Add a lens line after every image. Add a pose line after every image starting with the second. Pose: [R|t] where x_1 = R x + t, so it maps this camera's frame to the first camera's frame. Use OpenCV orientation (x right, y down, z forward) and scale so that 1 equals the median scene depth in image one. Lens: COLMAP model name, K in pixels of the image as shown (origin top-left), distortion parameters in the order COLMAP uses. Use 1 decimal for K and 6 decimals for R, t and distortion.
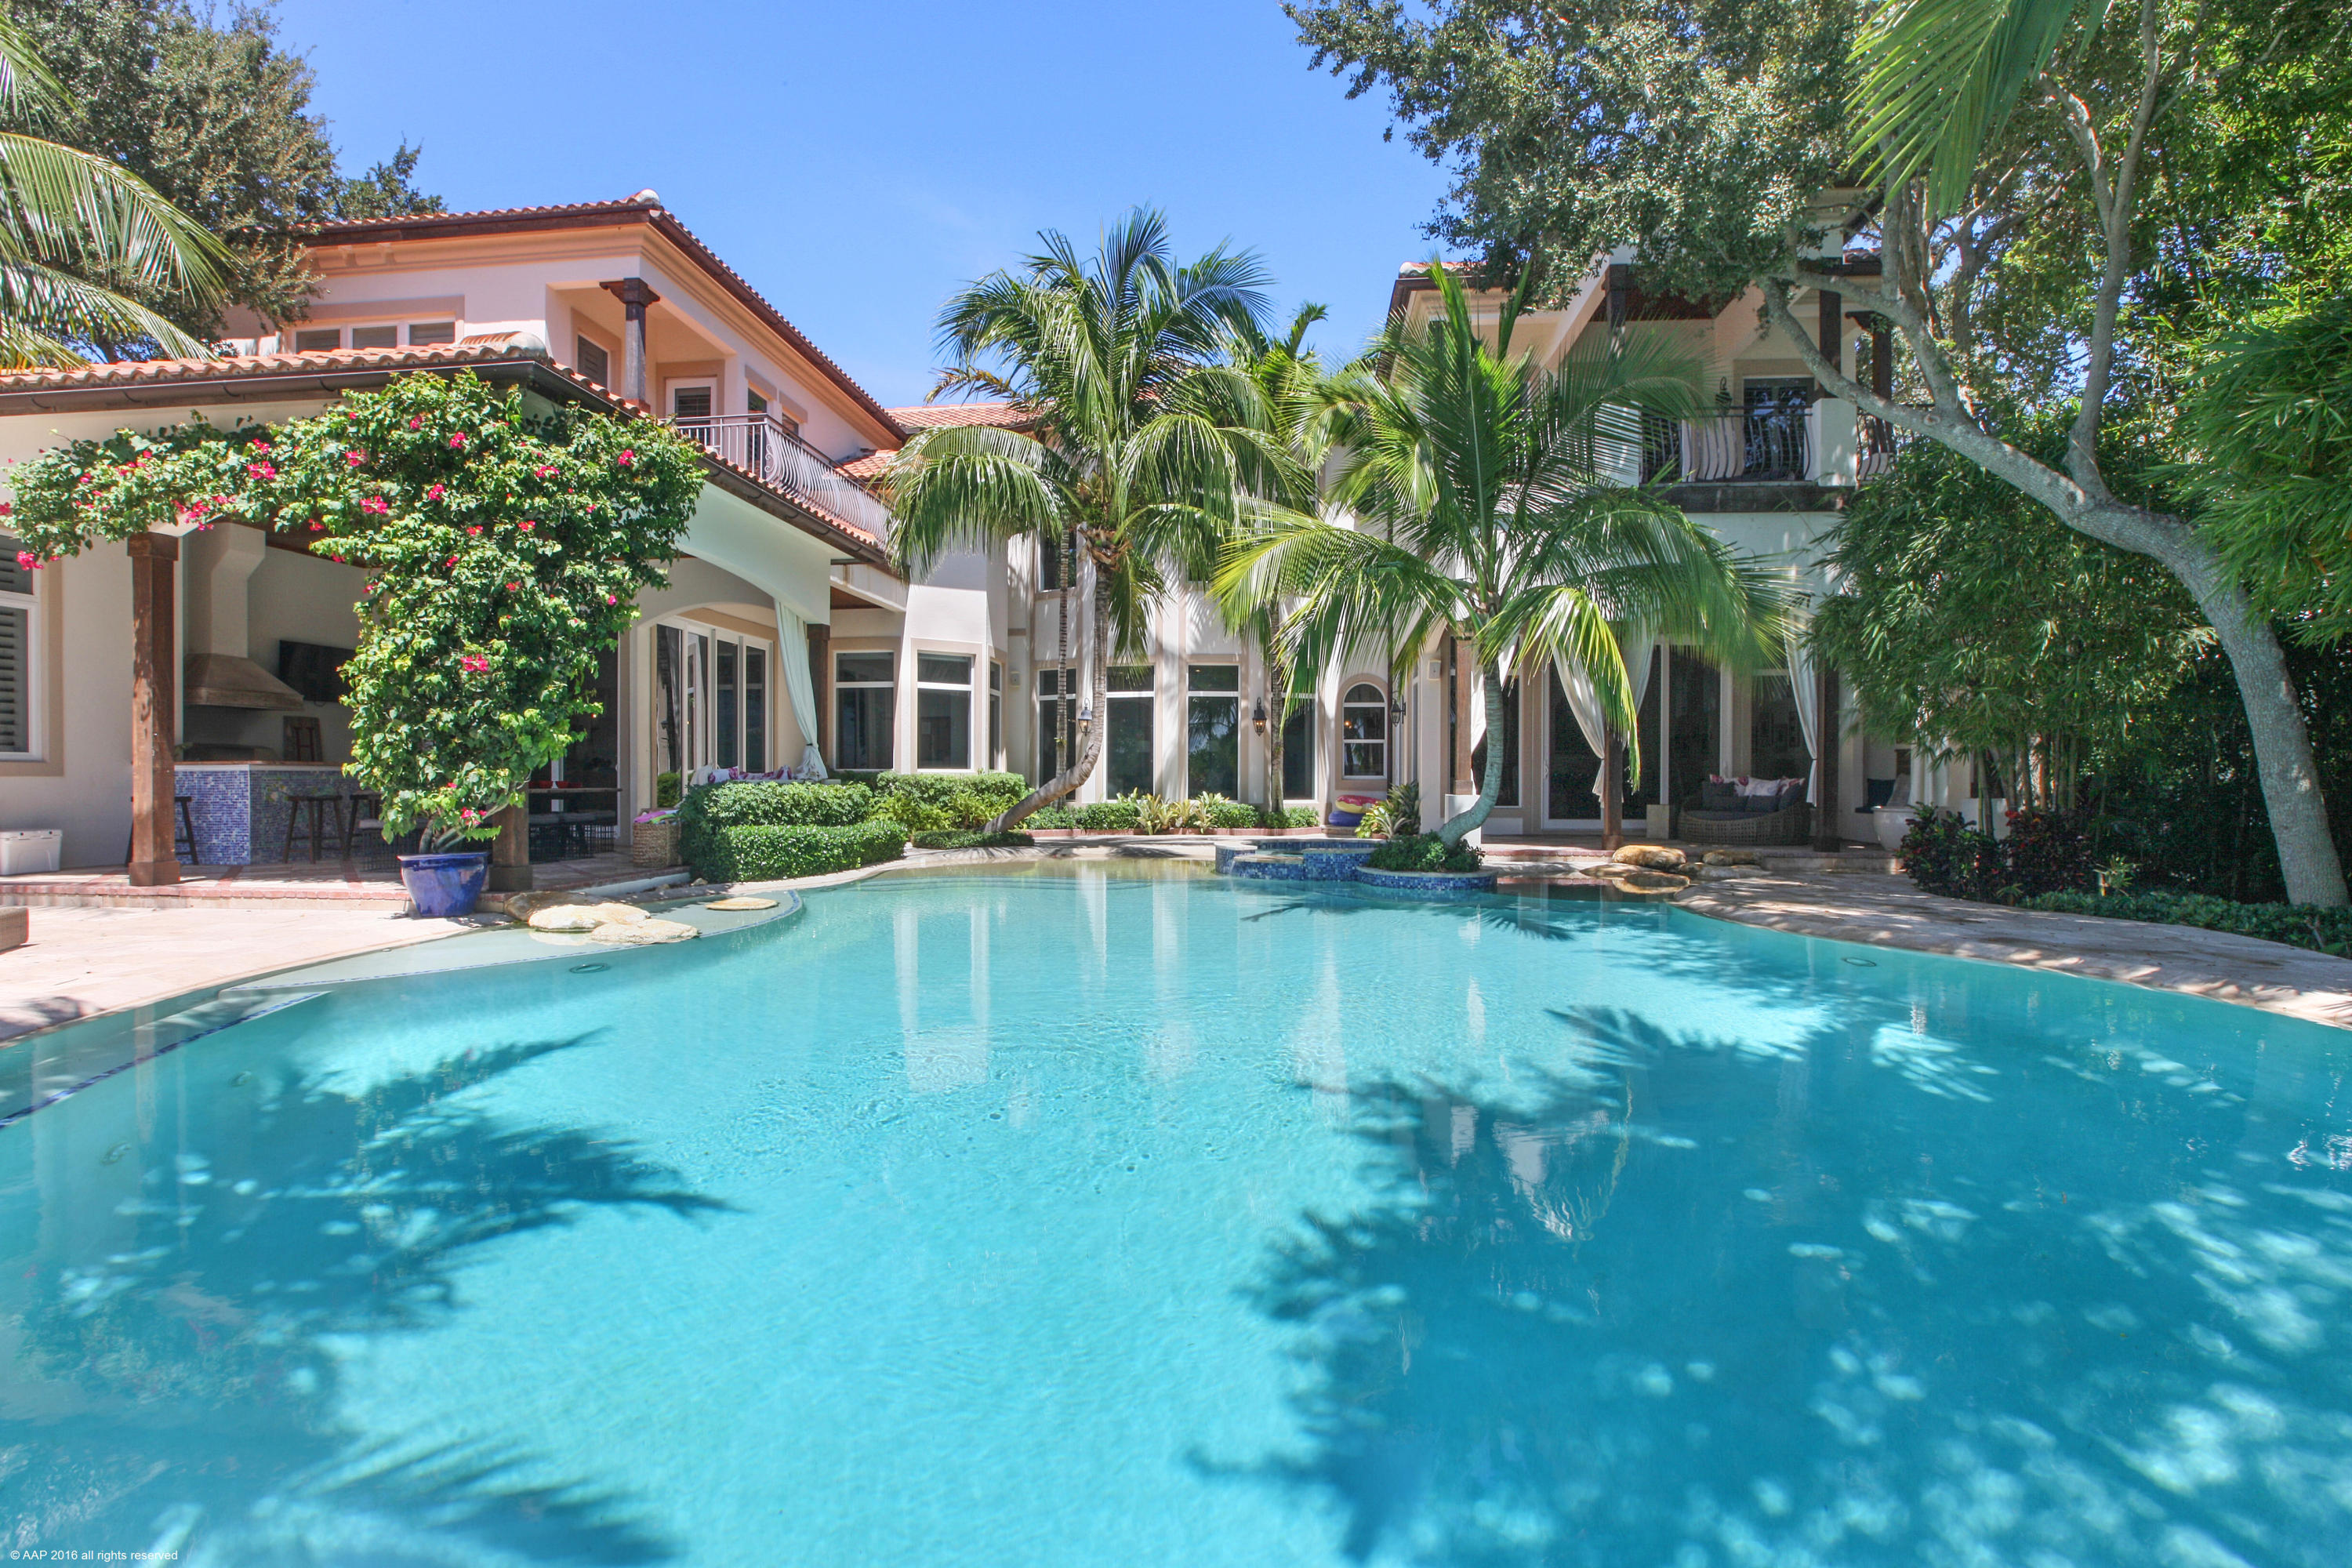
lens RADIAL K [[1125.4, 0, 1176.0], [0, 1125.4, 784.0], [0, 0, 1]] dist [-0.035455, 0.000210]
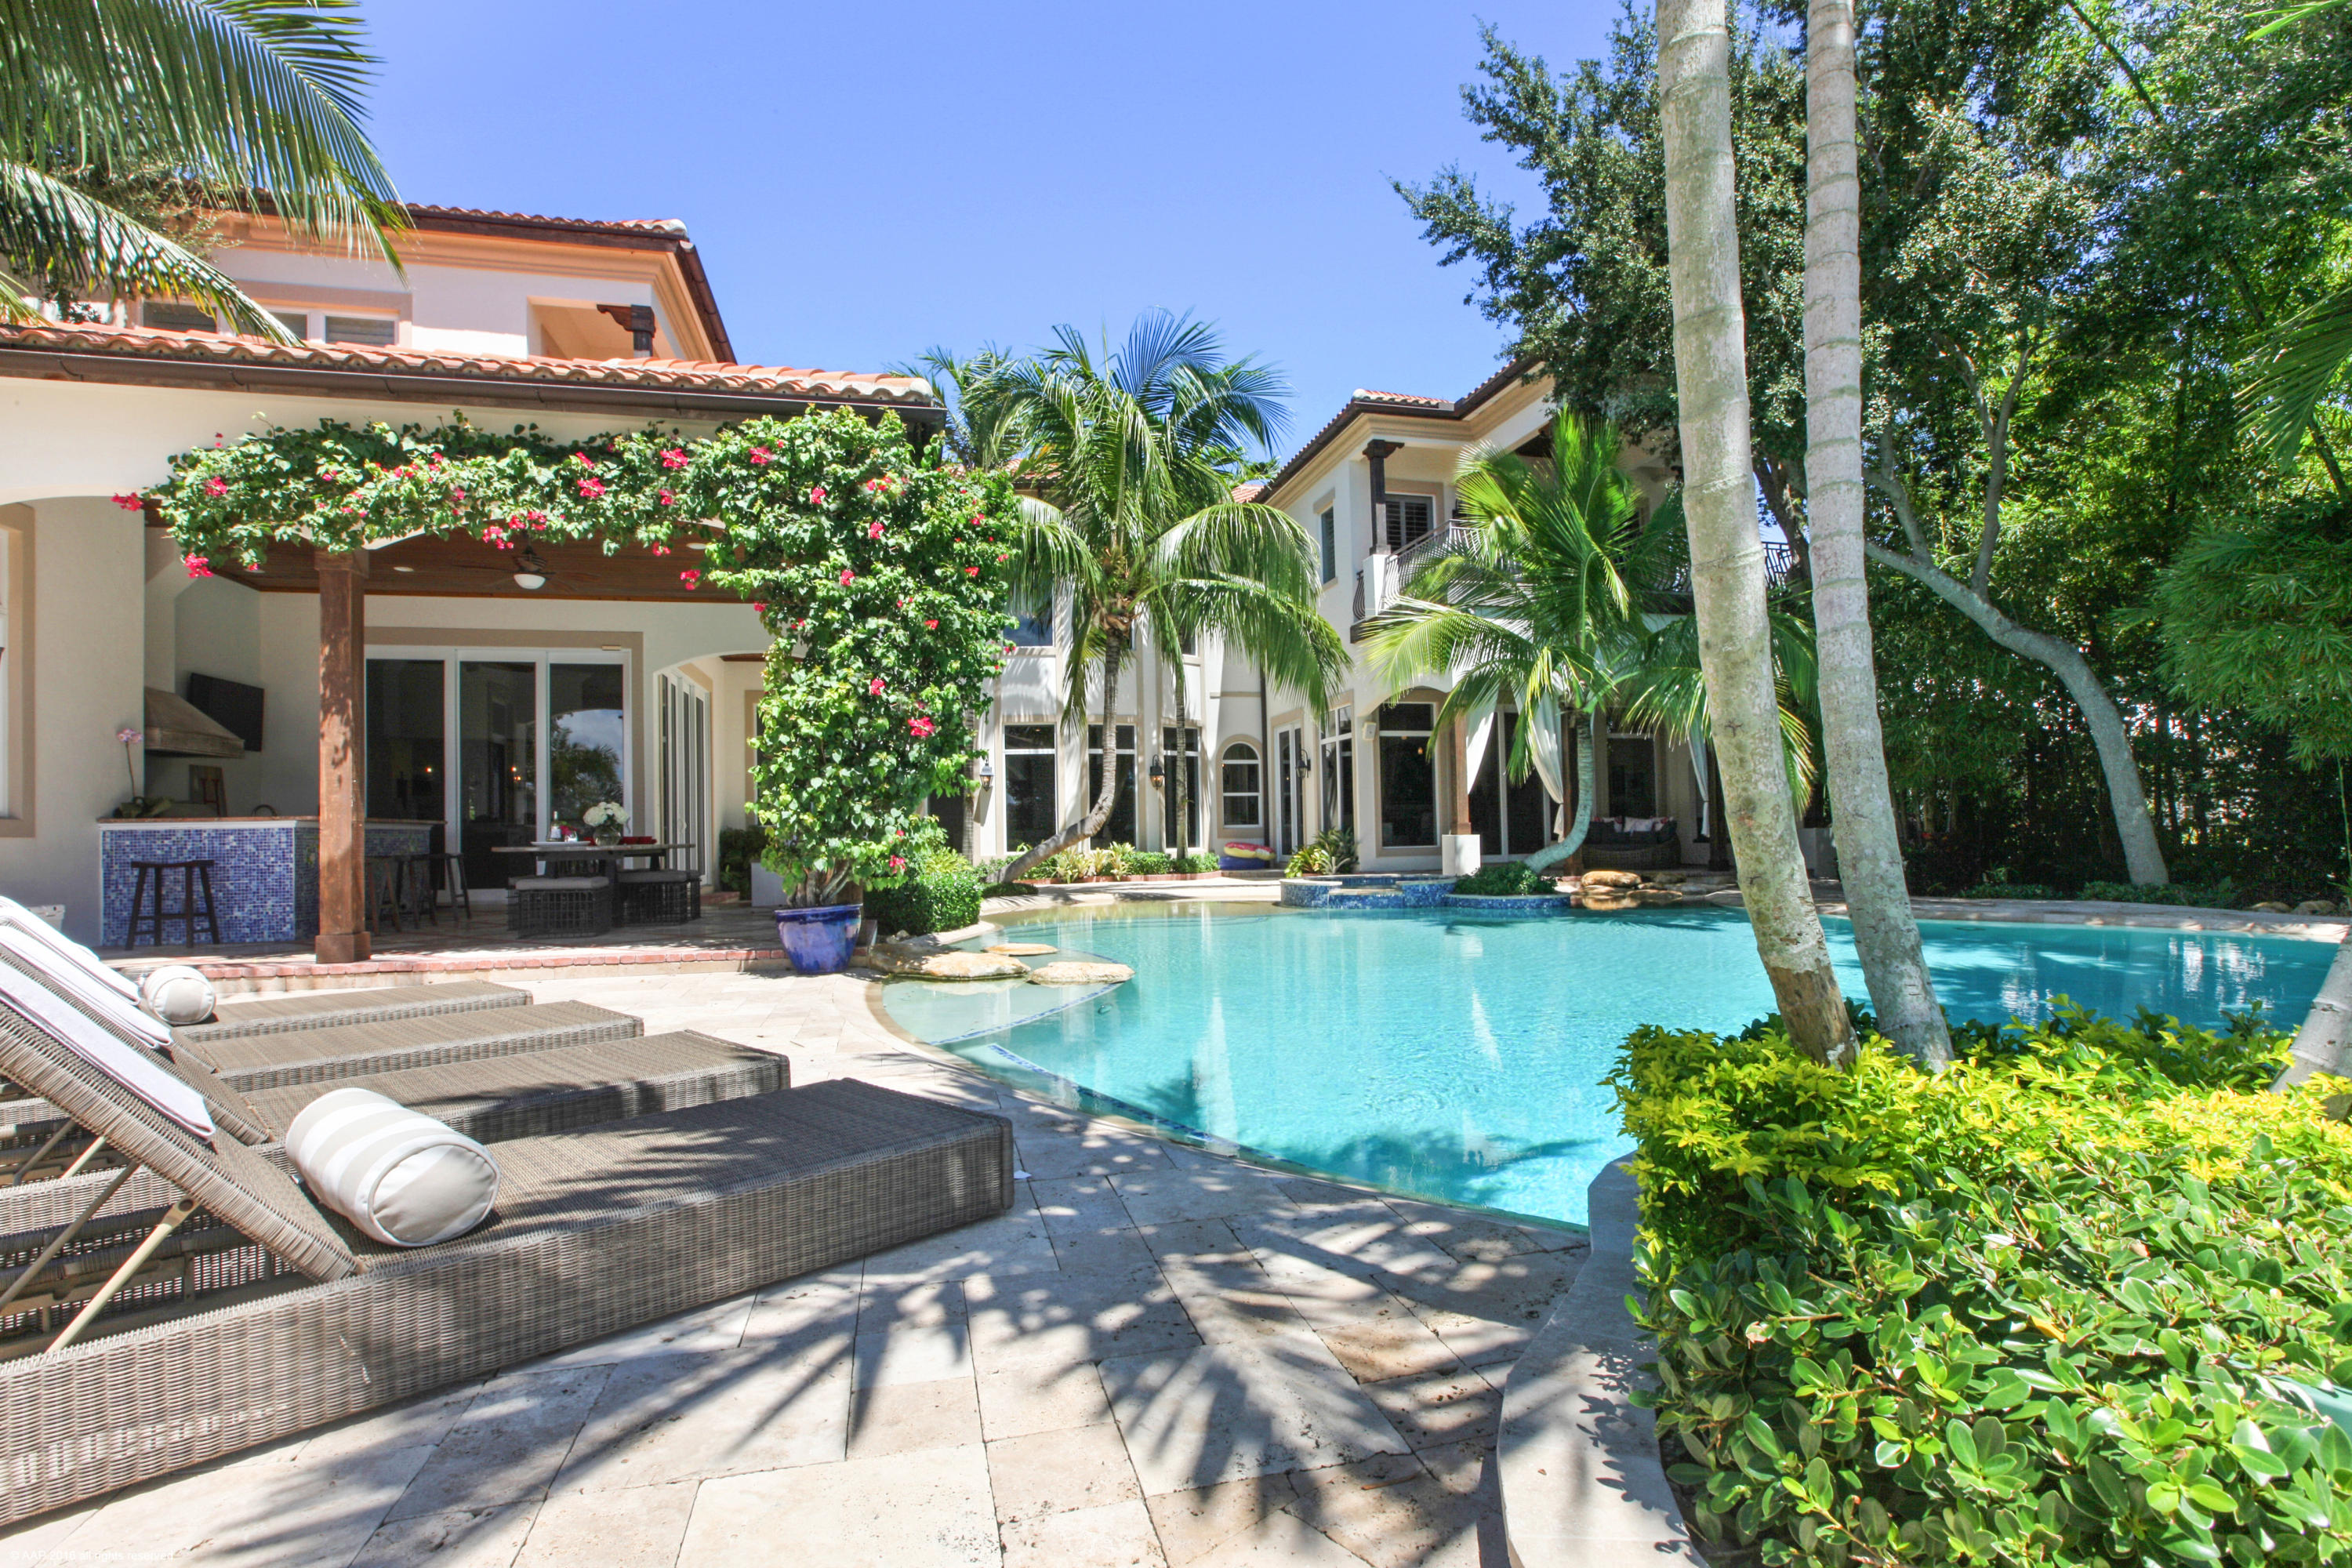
lens RADIAL K [[1081.1, 0, 1176.0], [0, 1081.1, 784.0], [0, 0, 1]] dist [-0.043977, 0.000059]
pose [[0.939343, -0.001849, 0.342975, -0.449392], [0.019936, 0.998589, -0.049218, 0.006263], [-0.342400, 0.053070, 0.938054, 0.018918]]
